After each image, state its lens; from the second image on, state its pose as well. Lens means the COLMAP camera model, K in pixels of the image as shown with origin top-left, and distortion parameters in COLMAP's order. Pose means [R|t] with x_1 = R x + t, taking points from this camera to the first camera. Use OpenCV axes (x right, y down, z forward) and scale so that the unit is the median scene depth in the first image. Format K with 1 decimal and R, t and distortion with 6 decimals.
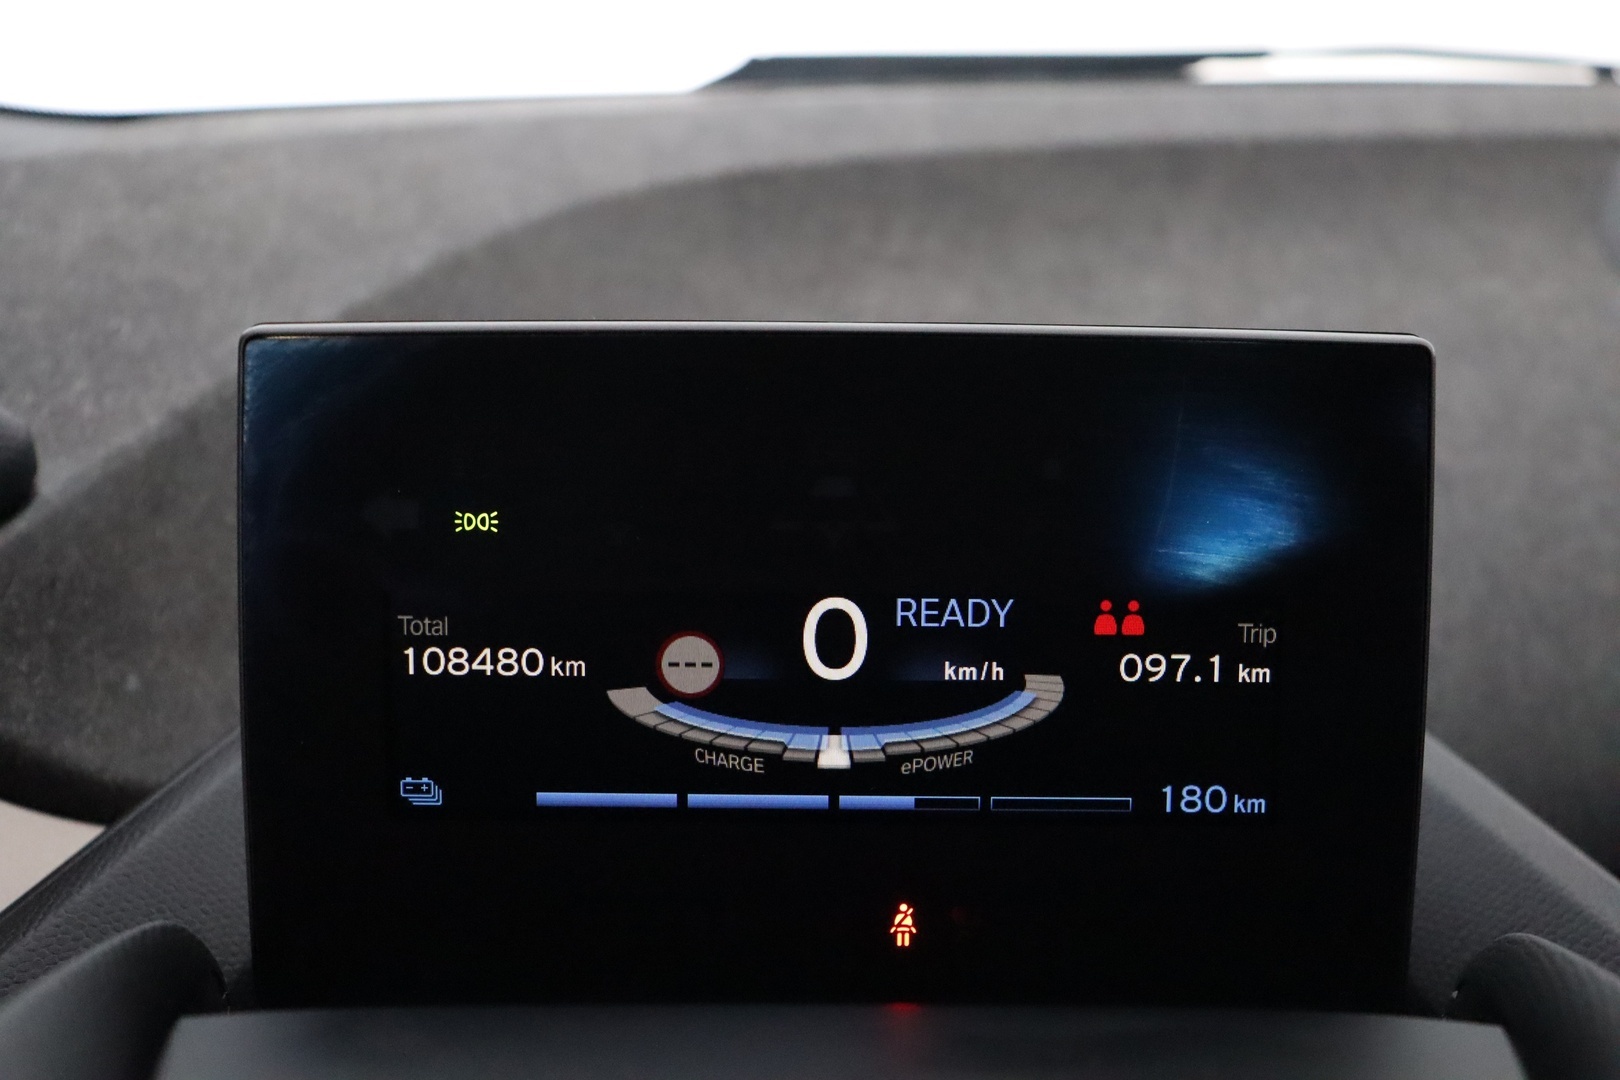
lens RADIAL K [[2125.3, 0, 810.0], [0, 2125.3, 540.0], [0, 0, 1]] dist [-0.063265, -0.030069]
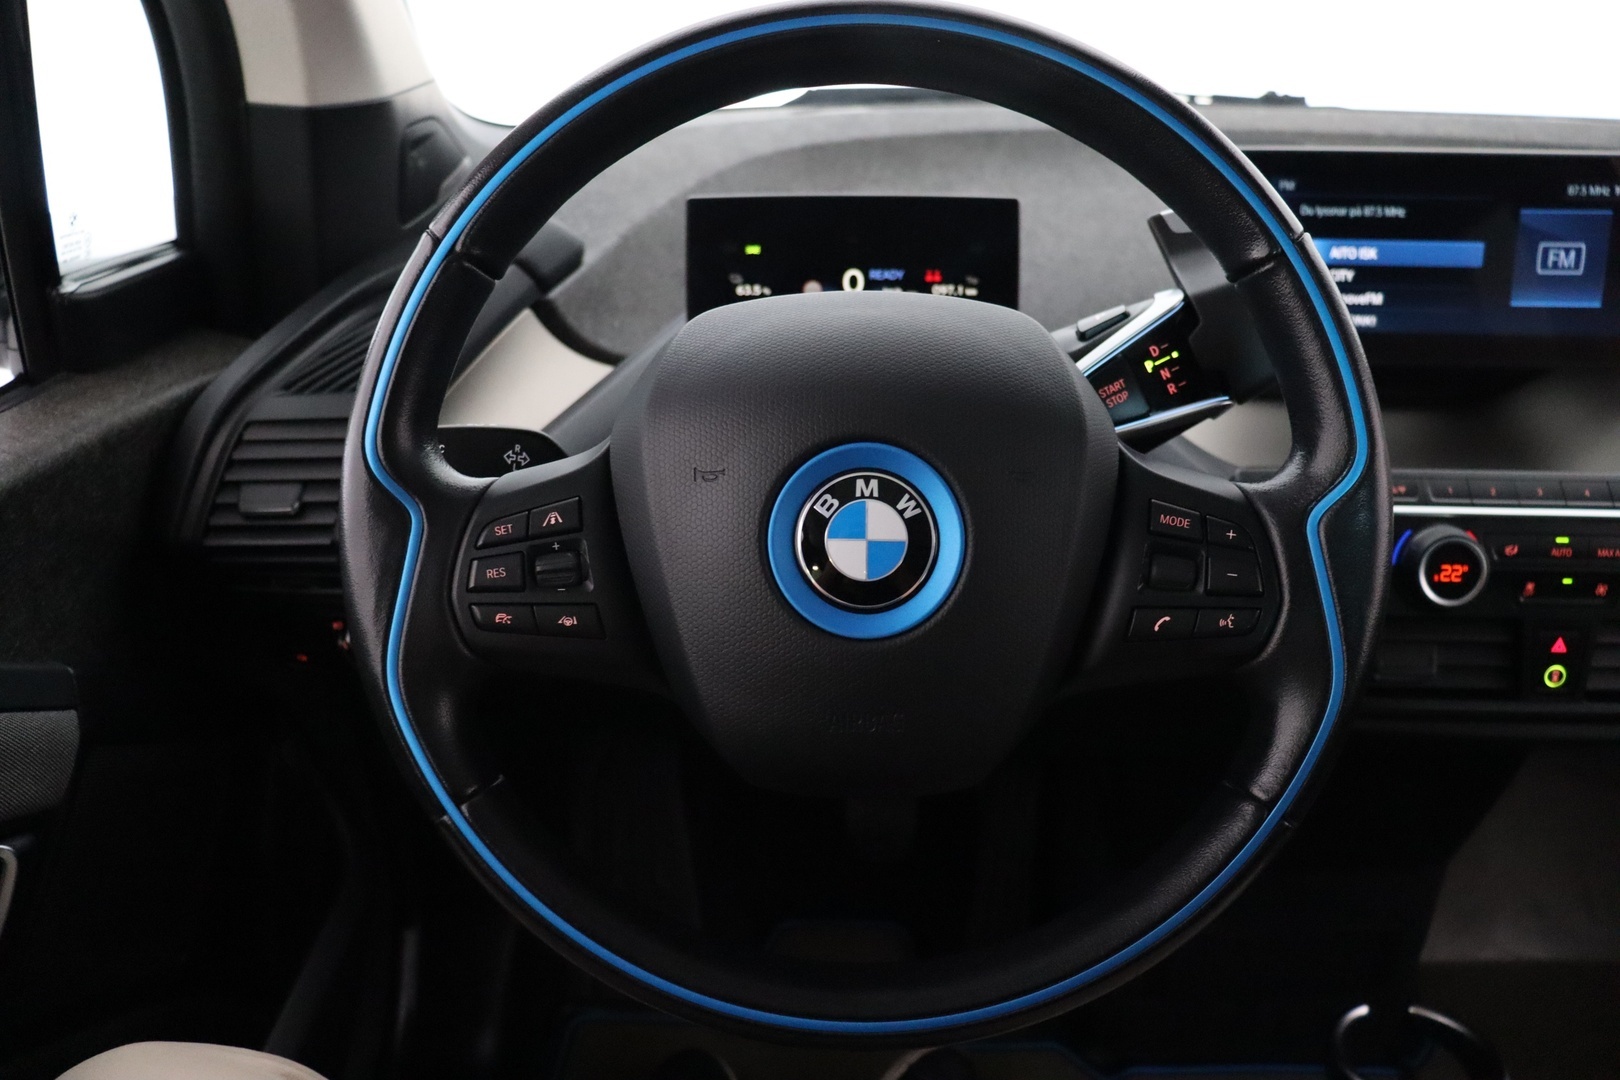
lens RADIAL K [[1350.6, 0, 810.0], [0, 1350.6, 540.0], [0, 0, 1]] dist [-0.196910, 0.182392]
pose [[0.999876, -0.010162, -0.012013, -0.028742], [0.011595, 0.991965, 0.125979, 0.142008], [0.010636, -0.126102, 0.991960, -0.958536]]
